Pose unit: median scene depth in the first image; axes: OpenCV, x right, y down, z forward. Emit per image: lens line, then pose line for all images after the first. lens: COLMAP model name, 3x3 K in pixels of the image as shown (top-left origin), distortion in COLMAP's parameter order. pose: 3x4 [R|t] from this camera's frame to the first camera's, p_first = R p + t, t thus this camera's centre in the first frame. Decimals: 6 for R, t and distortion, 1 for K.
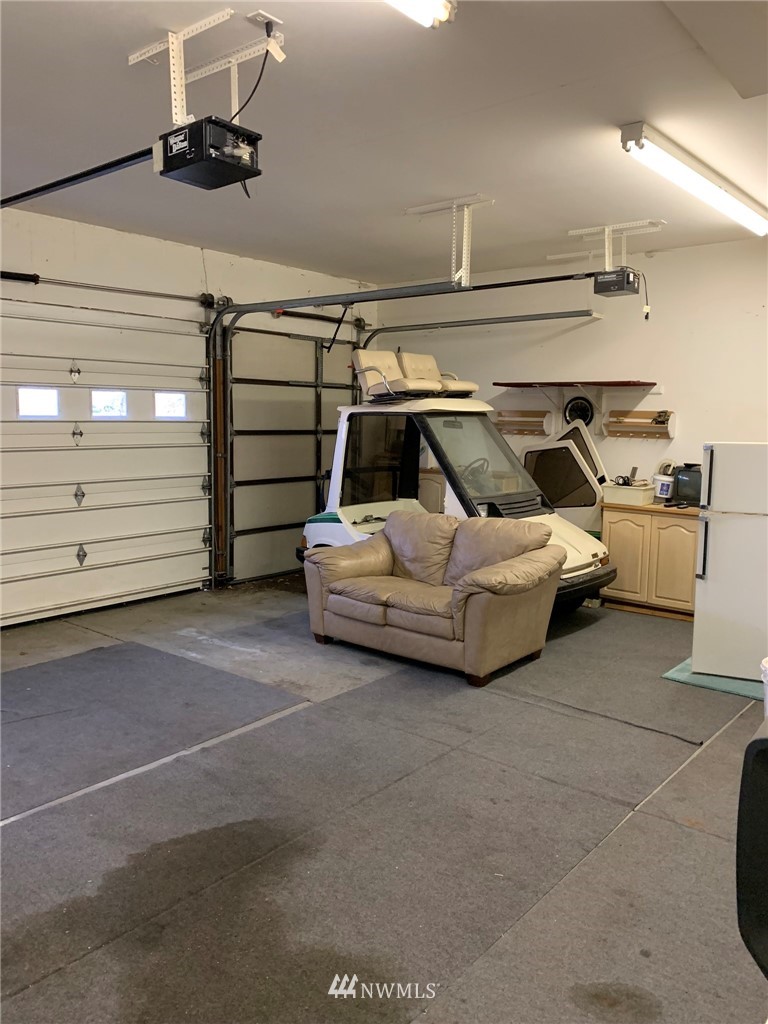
lens RADIAL K [[788.6, 0, 383.7], [0, 788.6, 512.2], [0, 0, 1]] dist [0.004526, 0.002603]
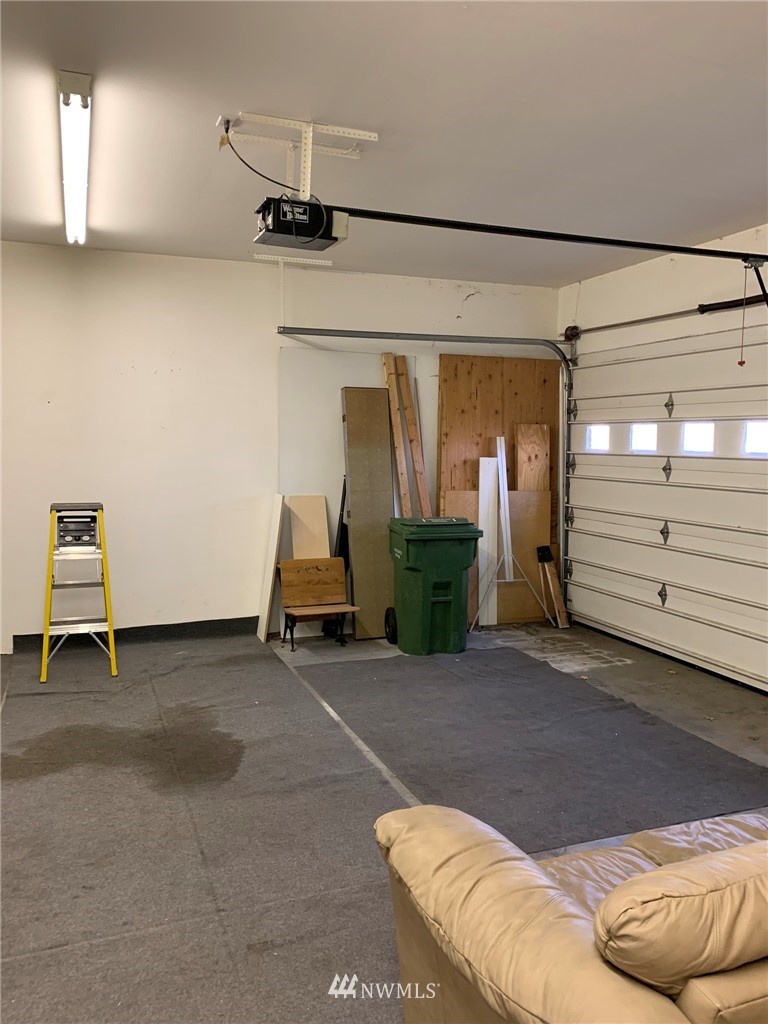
lens RADIAL K [[788.6, 0, 383.1], [0, 788.6, 510.2], [0, 0, 1]] dist [0.004526, 0.002603]
pose [[-0.478832, 0.073673, -0.874810, 0.589323], [-0.122592, 0.981098, 0.149726, -0.175599], [0.869305, 0.178938, -0.460750, 1.325617]]
